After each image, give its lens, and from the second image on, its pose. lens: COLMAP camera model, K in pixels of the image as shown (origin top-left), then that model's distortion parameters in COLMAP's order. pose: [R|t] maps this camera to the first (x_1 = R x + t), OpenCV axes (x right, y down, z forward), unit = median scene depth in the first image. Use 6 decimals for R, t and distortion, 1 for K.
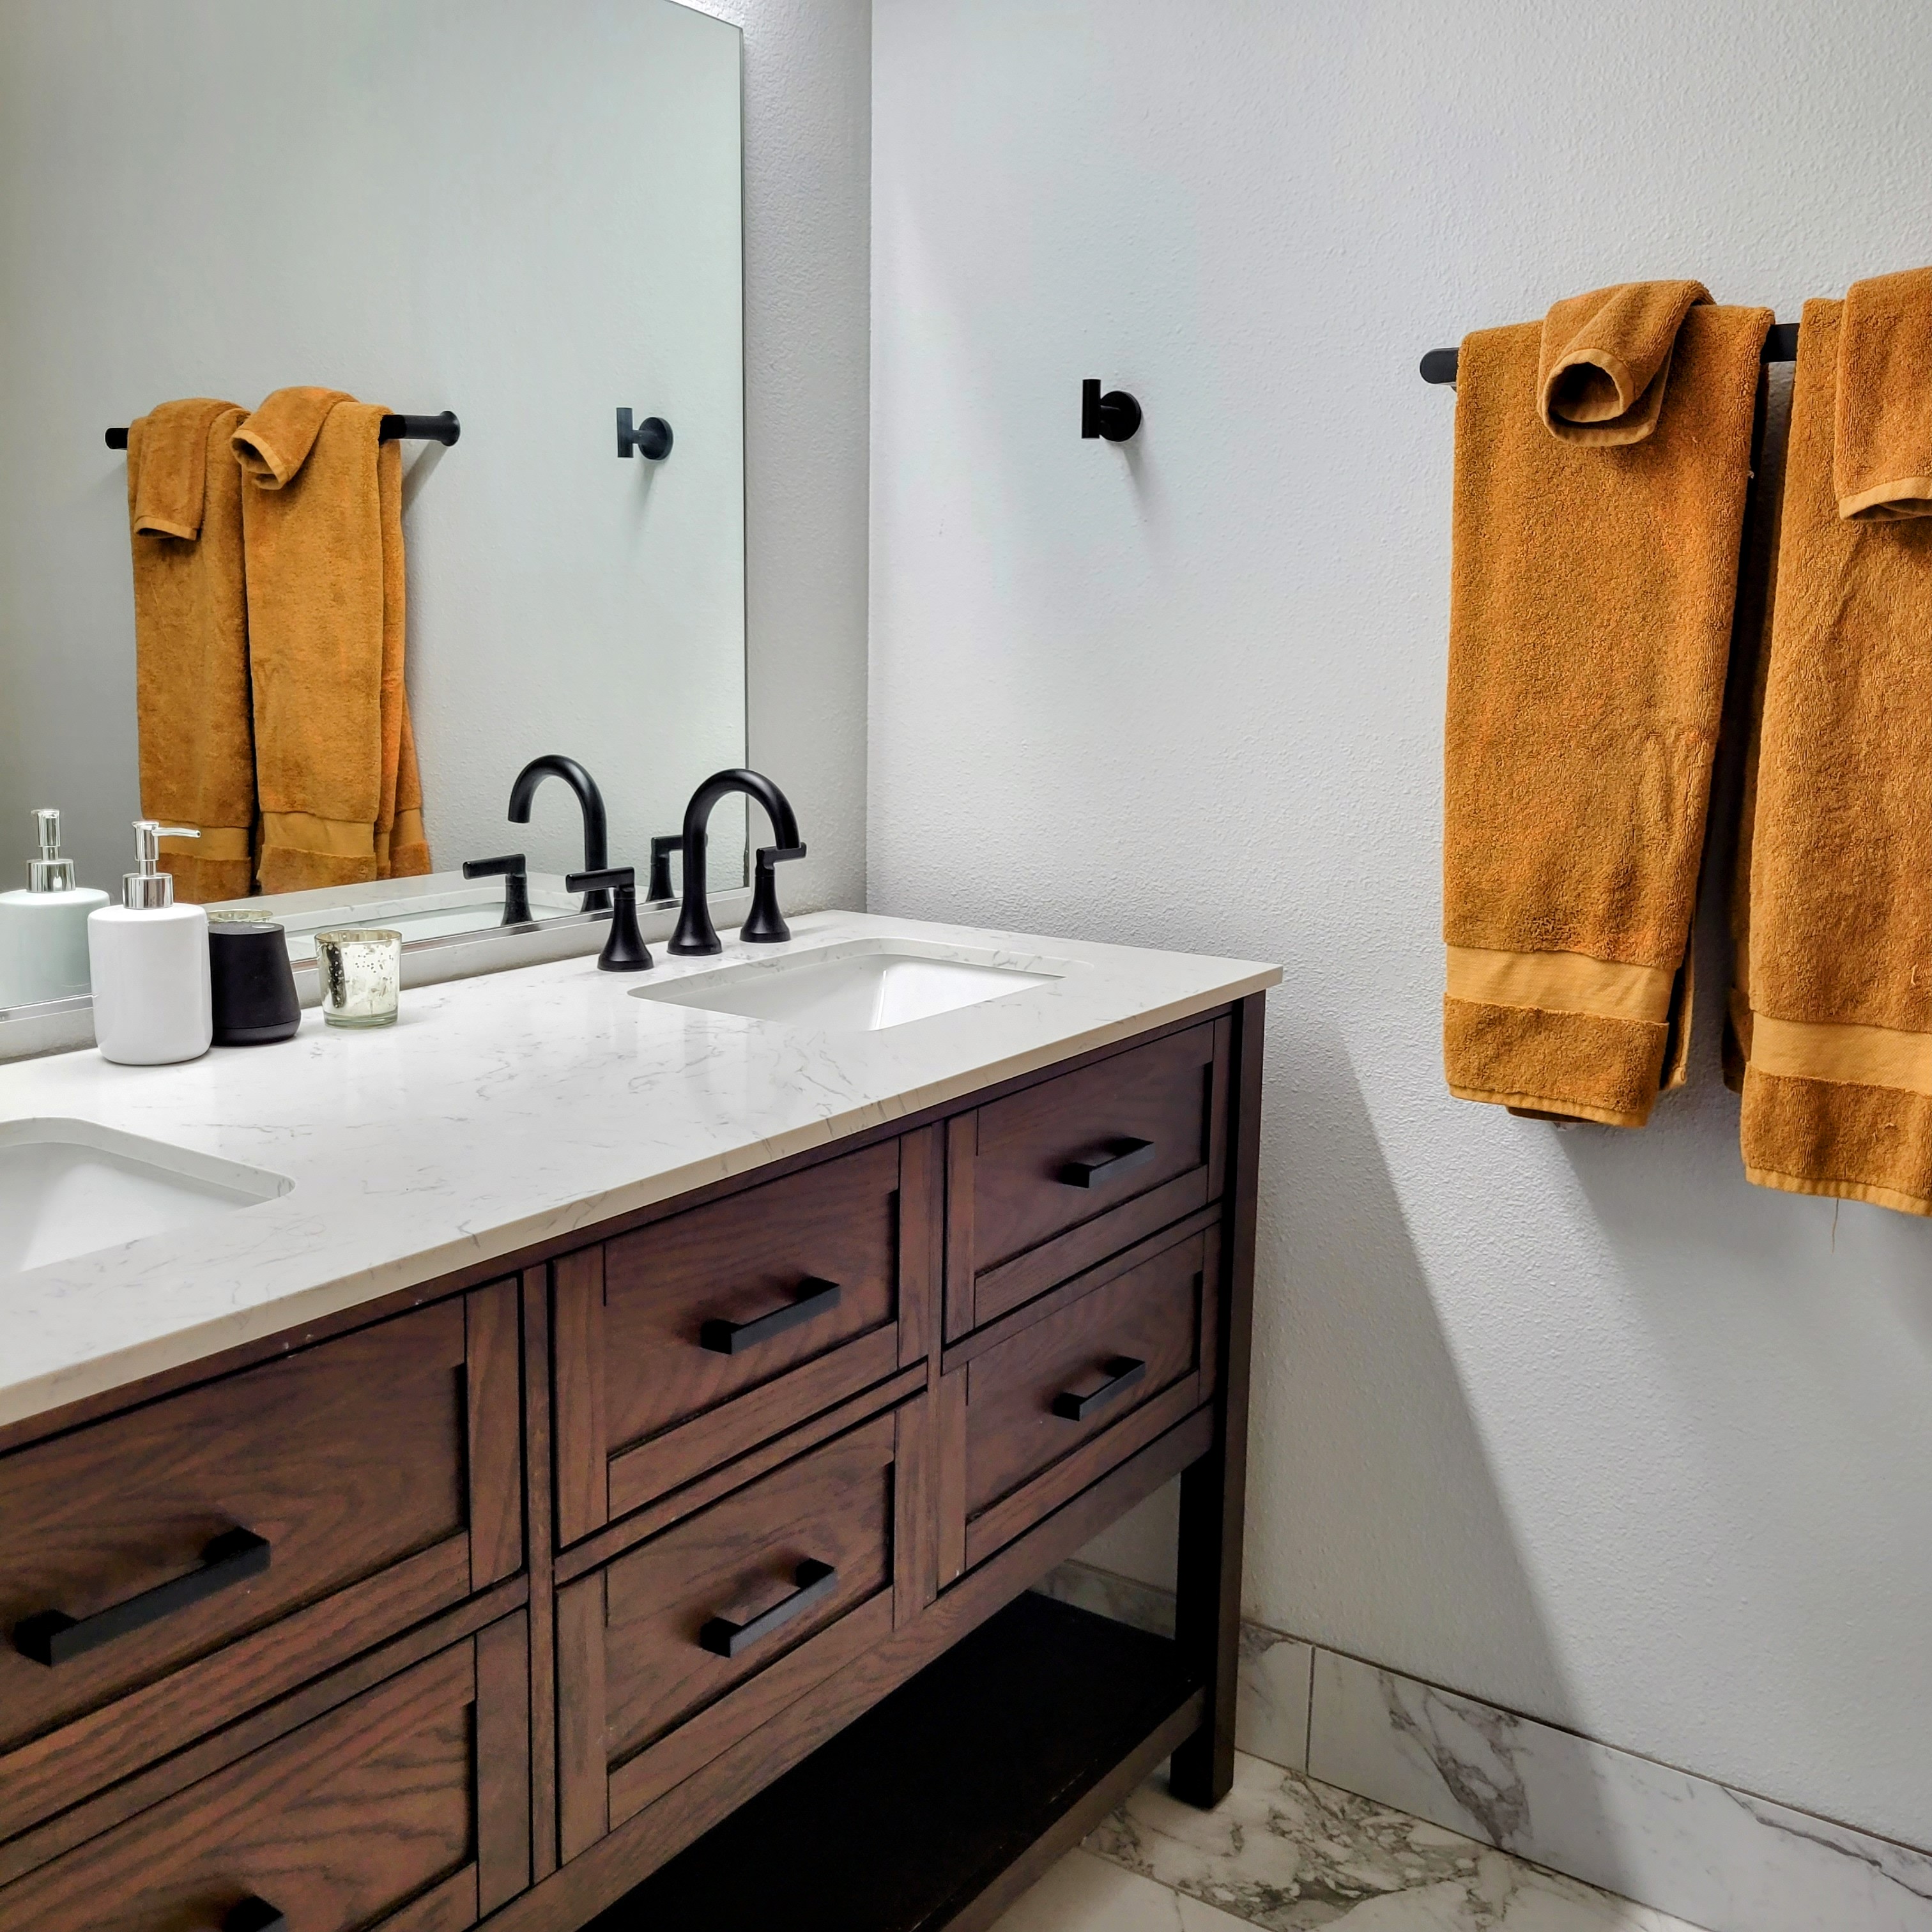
lens RADIAL K [[1946.4, 0, 968.1], [0, 1946.4, 961.2], [0, 0, 1]] dist [0.035553, 0.000000]
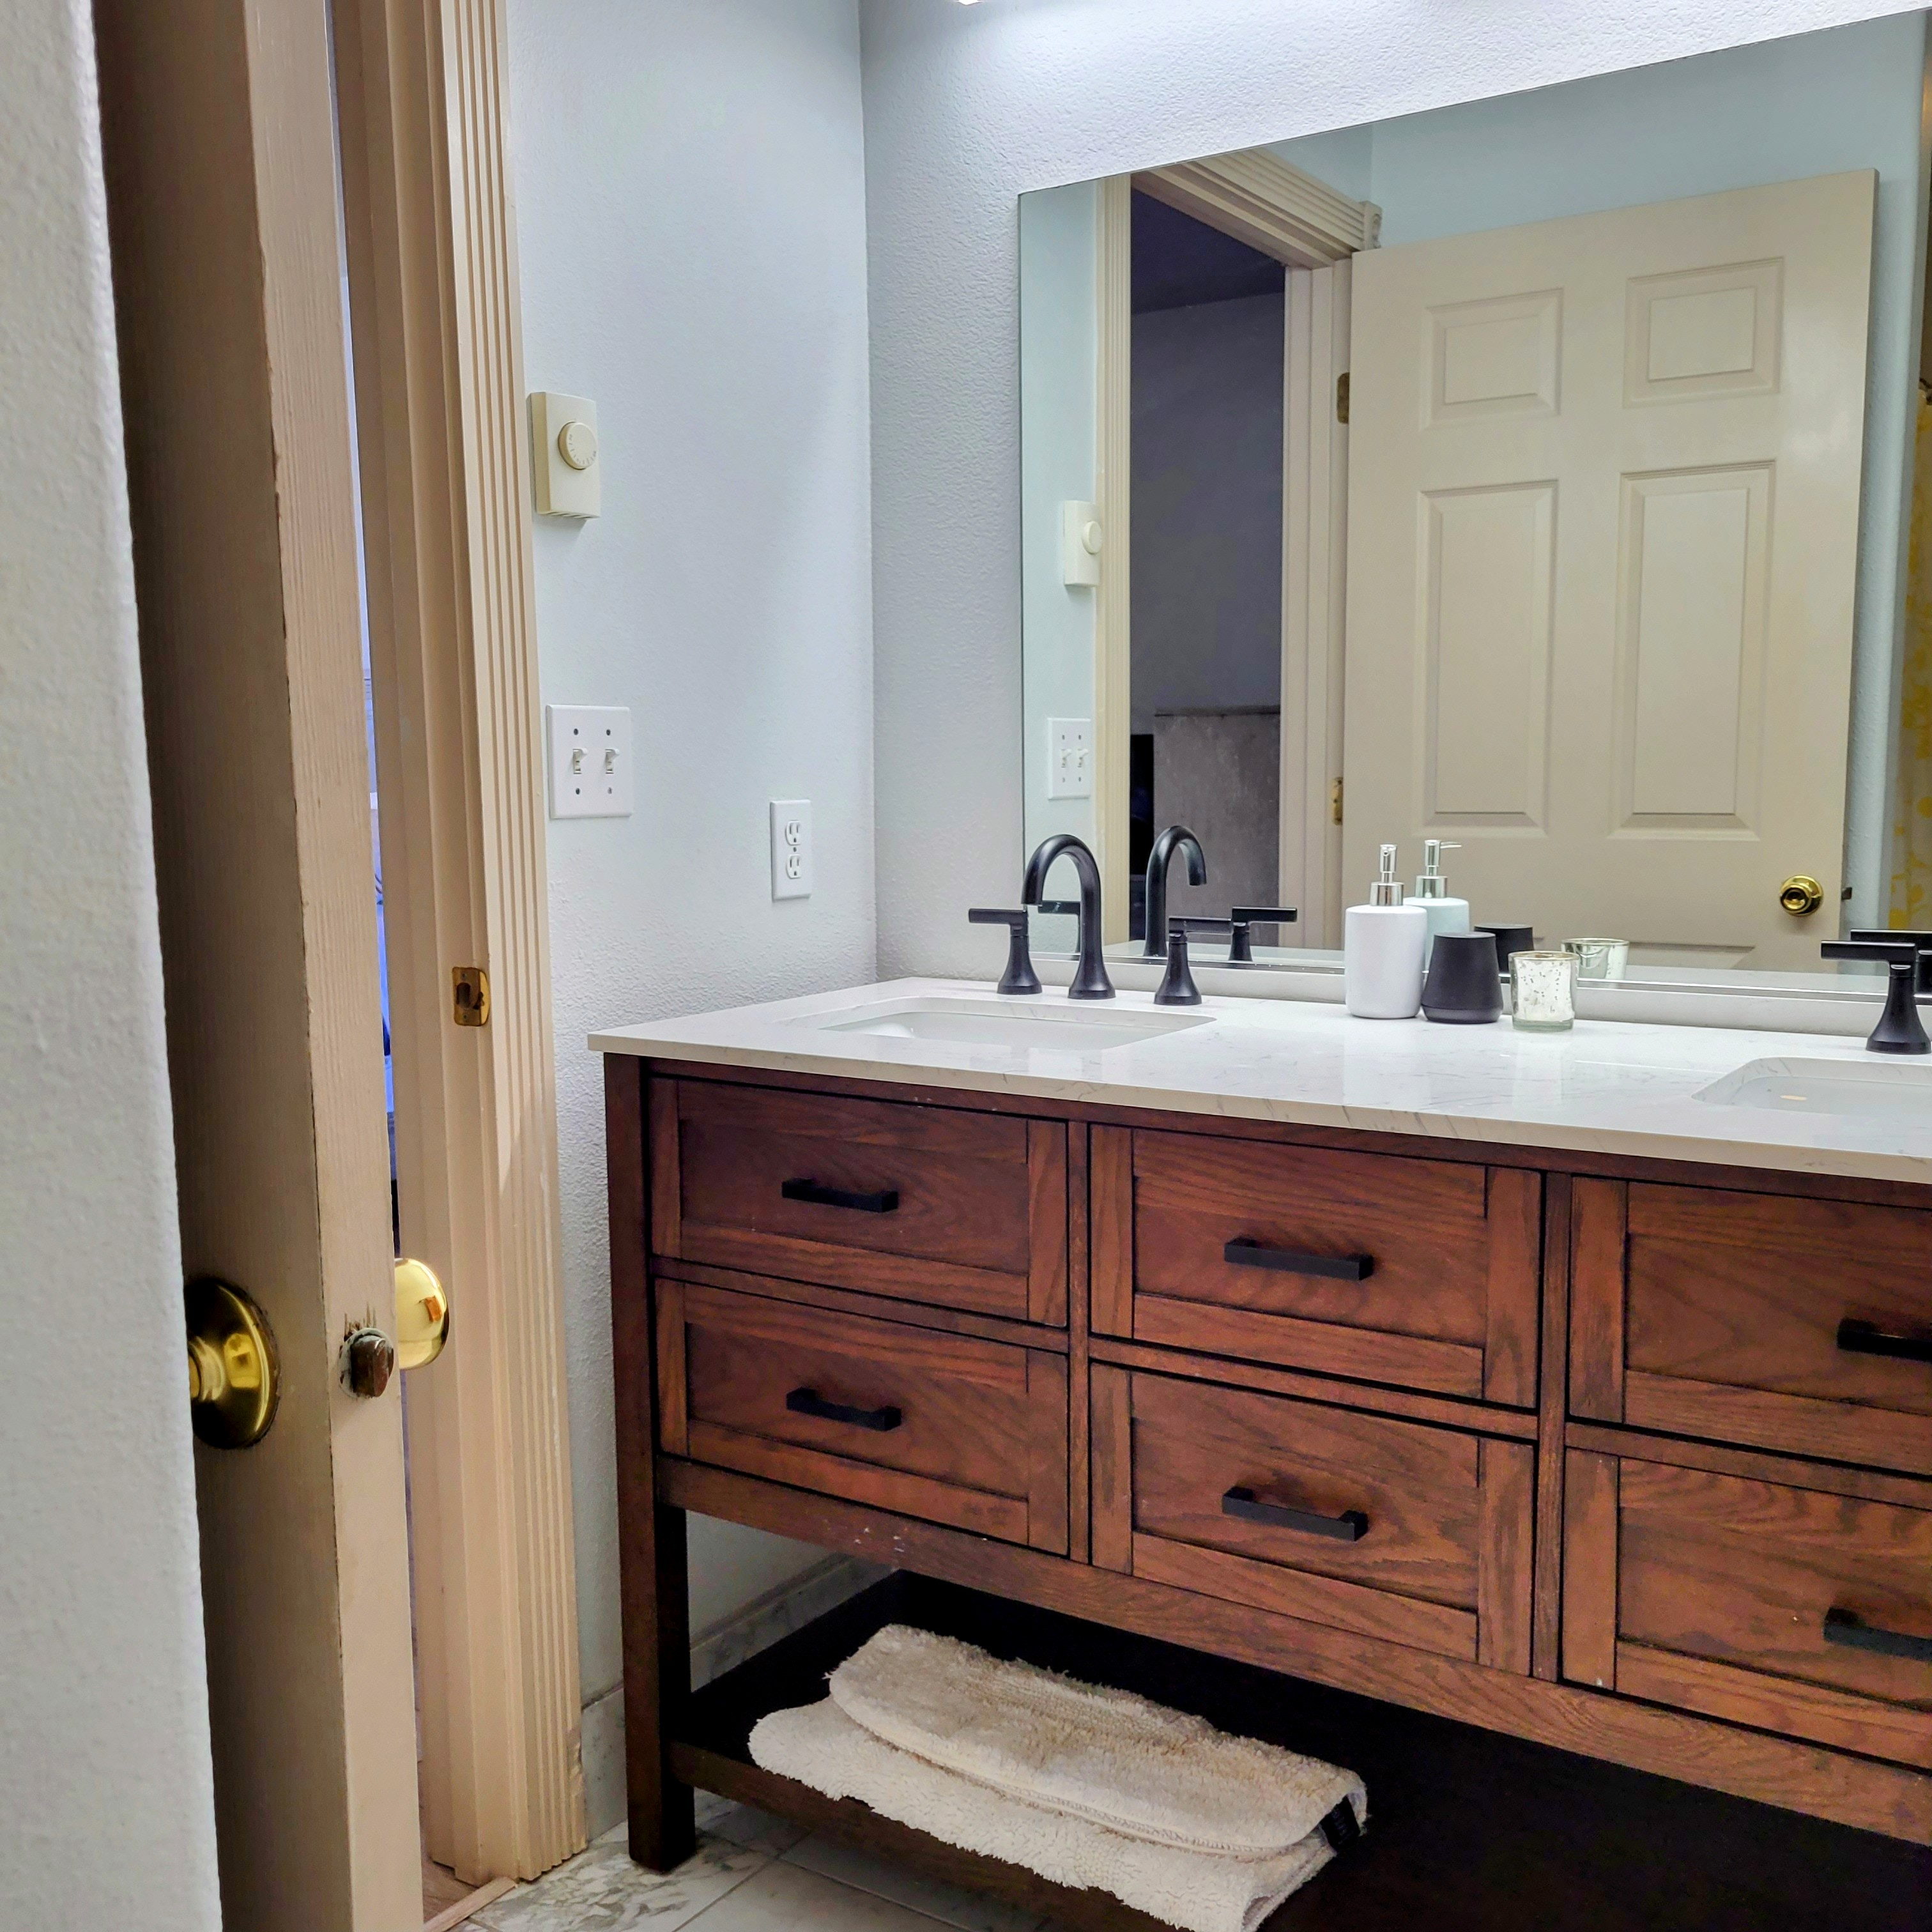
lens RADIAL K [[1946.4, 0, 970.7], [0, 1946.4, 983.8], [0, 0, 1]] dist [0.035553, 0.000000]
pose [[0.020600, 0.100525, -0.994721, 0.846769], [-0.169521, 0.980877, 0.095615, -0.049592], [0.985311, 0.166657, 0.037247, 0.588199]]
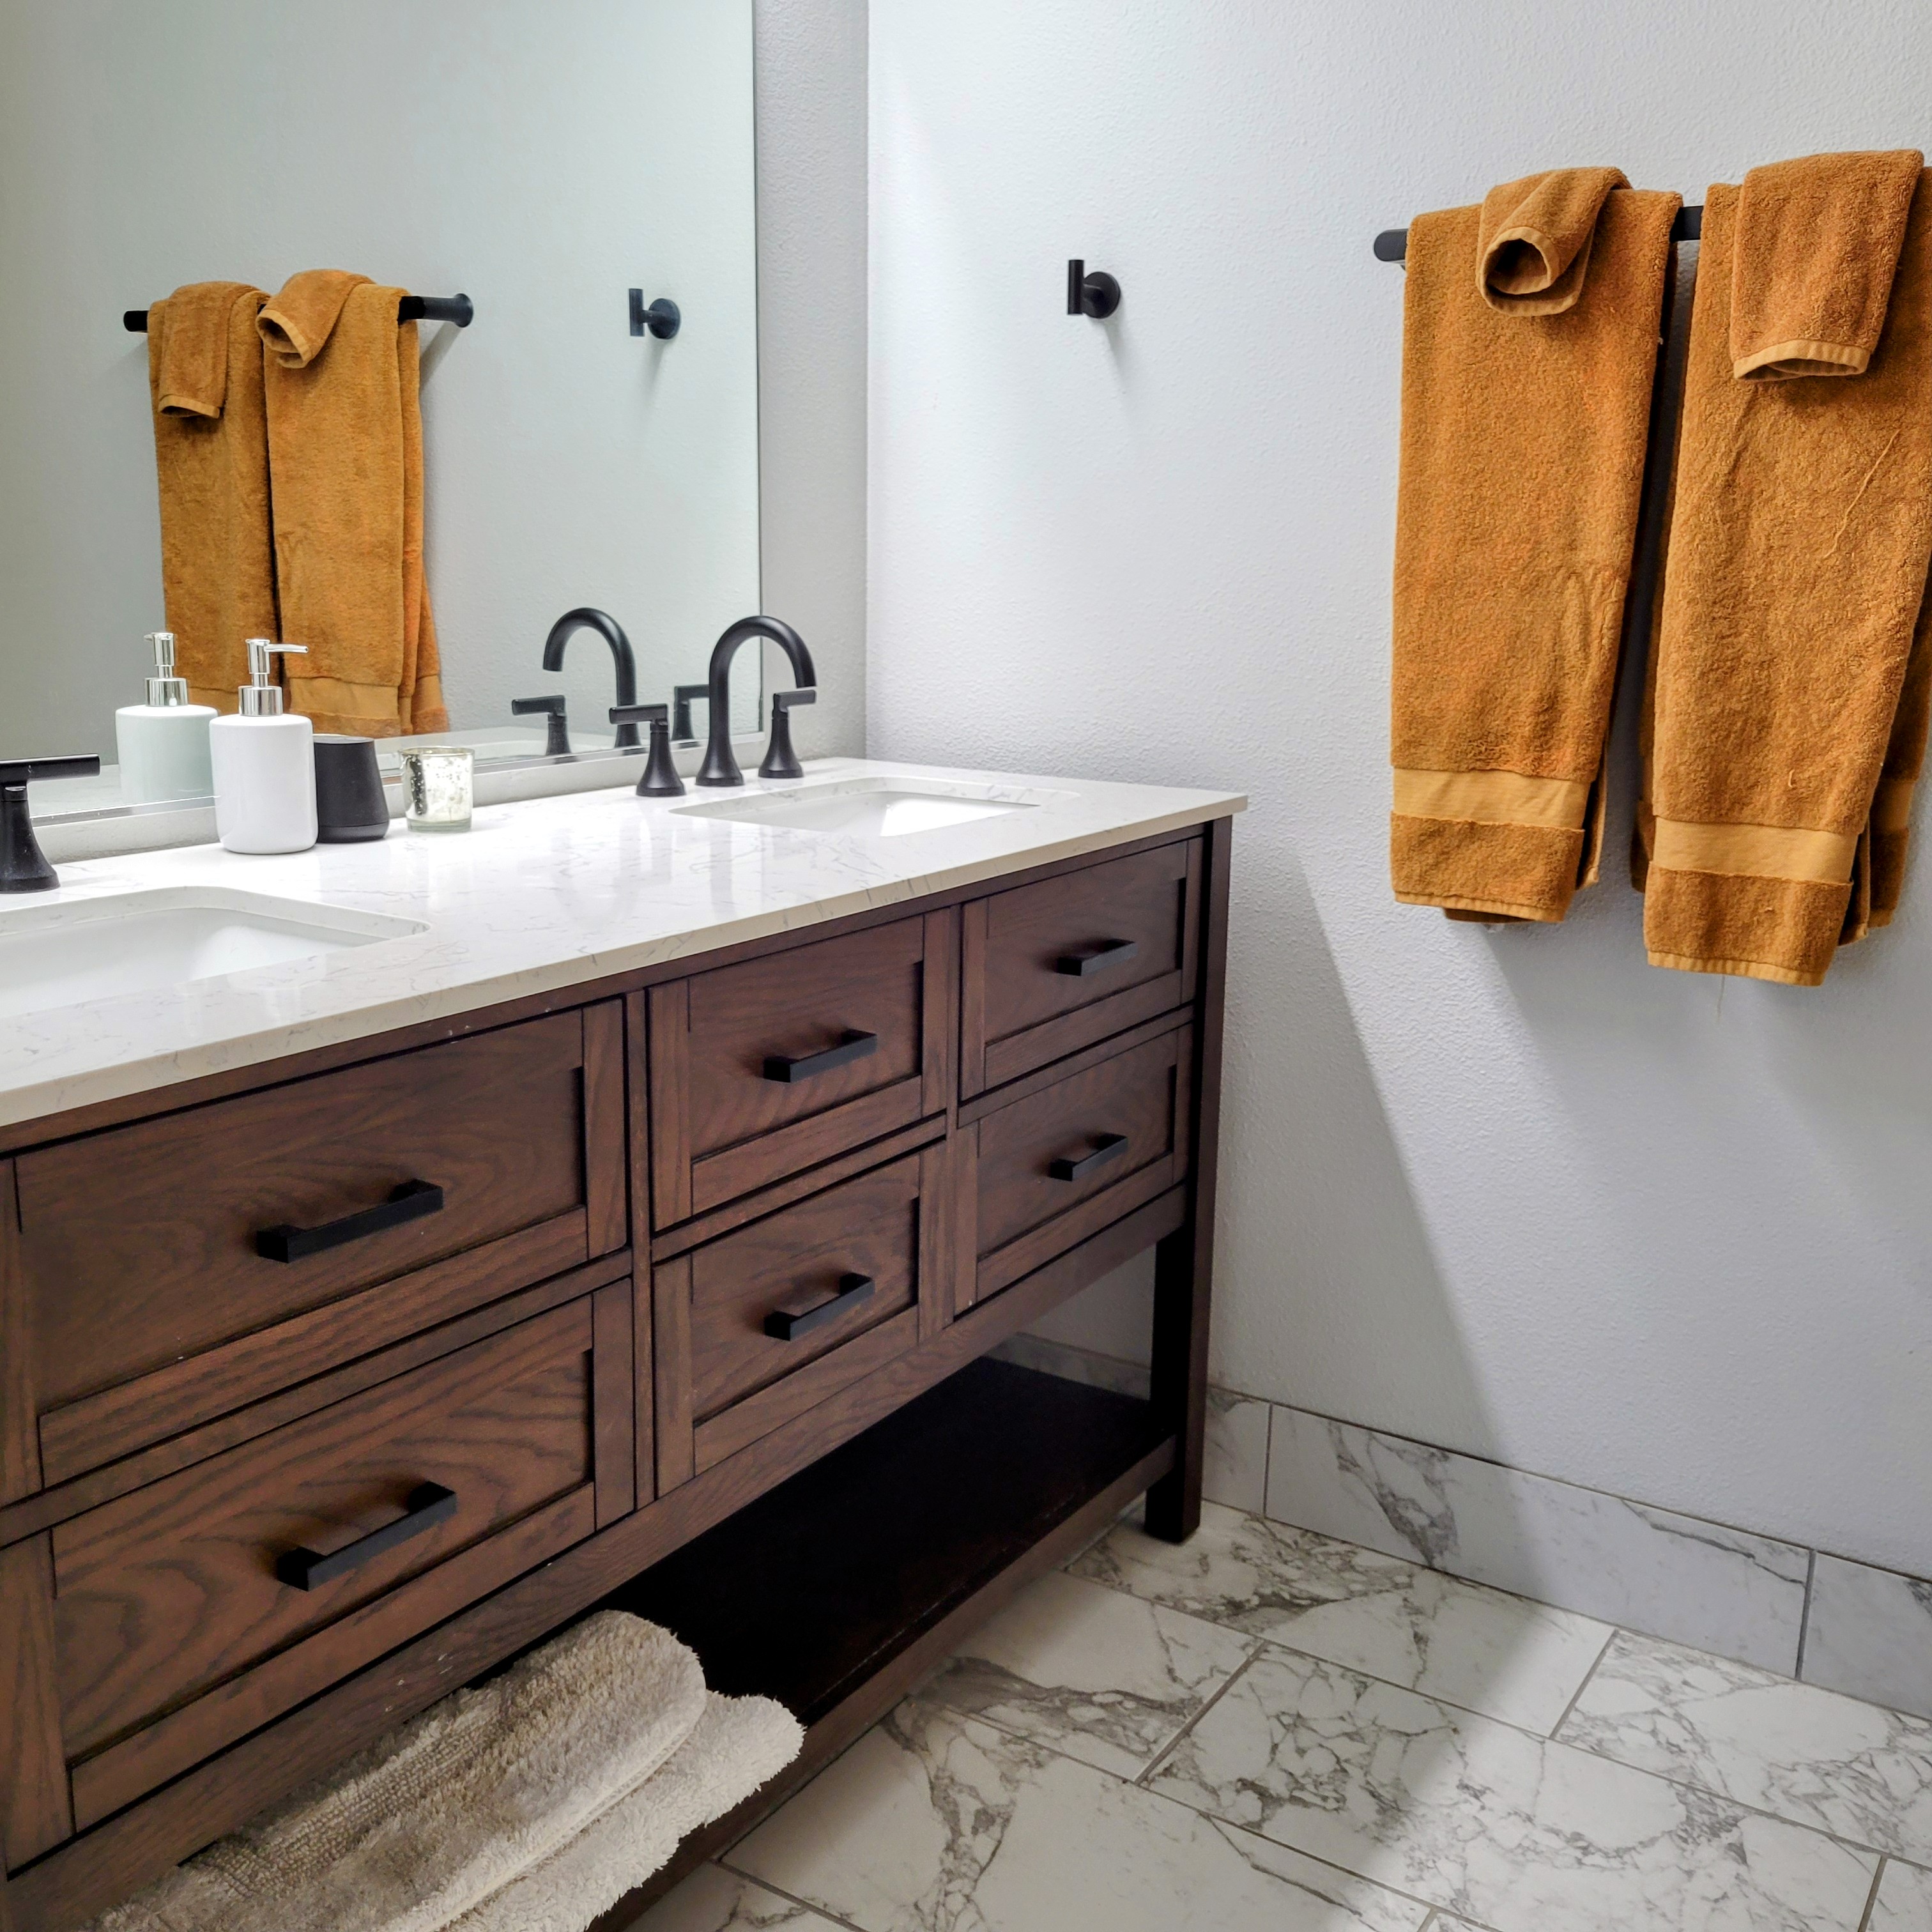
lens RADIAL K [[1946.4, 0, 985.7], [0, 1946.4, 988.8], [0, 0, 1]] dist [0.035553, 0.000000]
pose [[0.999328, -0.005900, 0.036186, -0.035388], [0.004091, 0.998748, 0.049867, 0.066921], [-0.036435, -0.049685, 0.998100, -0.138293]]
